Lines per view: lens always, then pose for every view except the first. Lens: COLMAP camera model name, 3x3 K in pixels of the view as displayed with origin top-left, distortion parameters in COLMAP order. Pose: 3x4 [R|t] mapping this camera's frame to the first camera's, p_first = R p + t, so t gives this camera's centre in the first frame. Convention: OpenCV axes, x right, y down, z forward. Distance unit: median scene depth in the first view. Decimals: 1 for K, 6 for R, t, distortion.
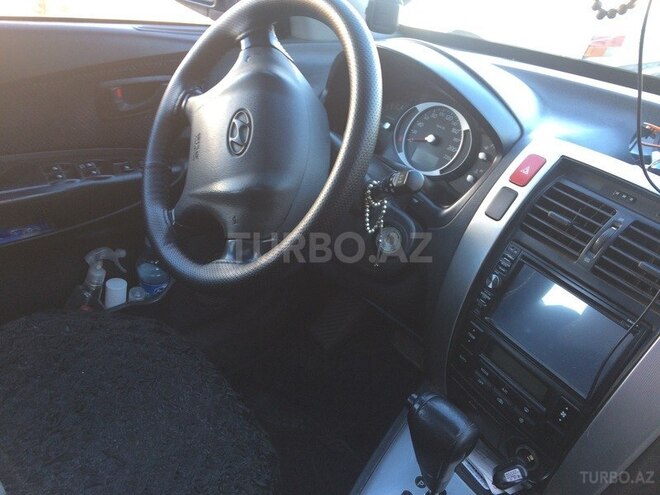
lens RADIAL K [[556.1, 0, 330.6], [0, 556.1, 234.9], [0, 0, 1]] dist [0.056975, -0.001383]
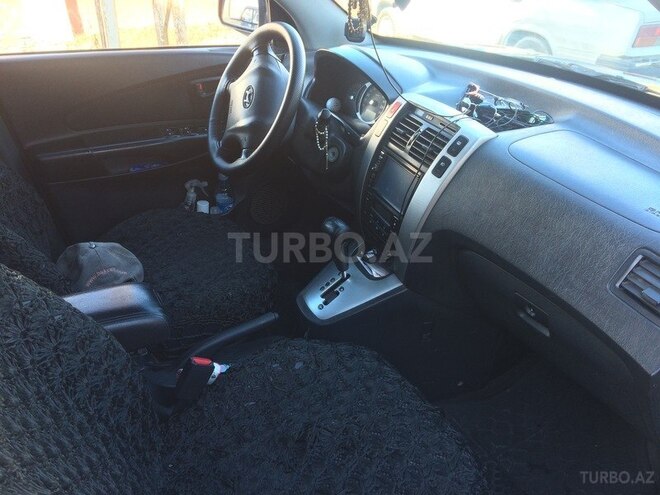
lens RADIAL K [[559.5, 0, 333.1], [0, 559.5, 246.7], [0, 0, 1]] dist [0.104321, -0.147121]
pose [[0.982236, -0.006322, -0.187543, 0.450220], [0.006127, 0.999980, -0.001622, 0.316443], [0.187550, 0.000444, 0.982255, -0.829887]]
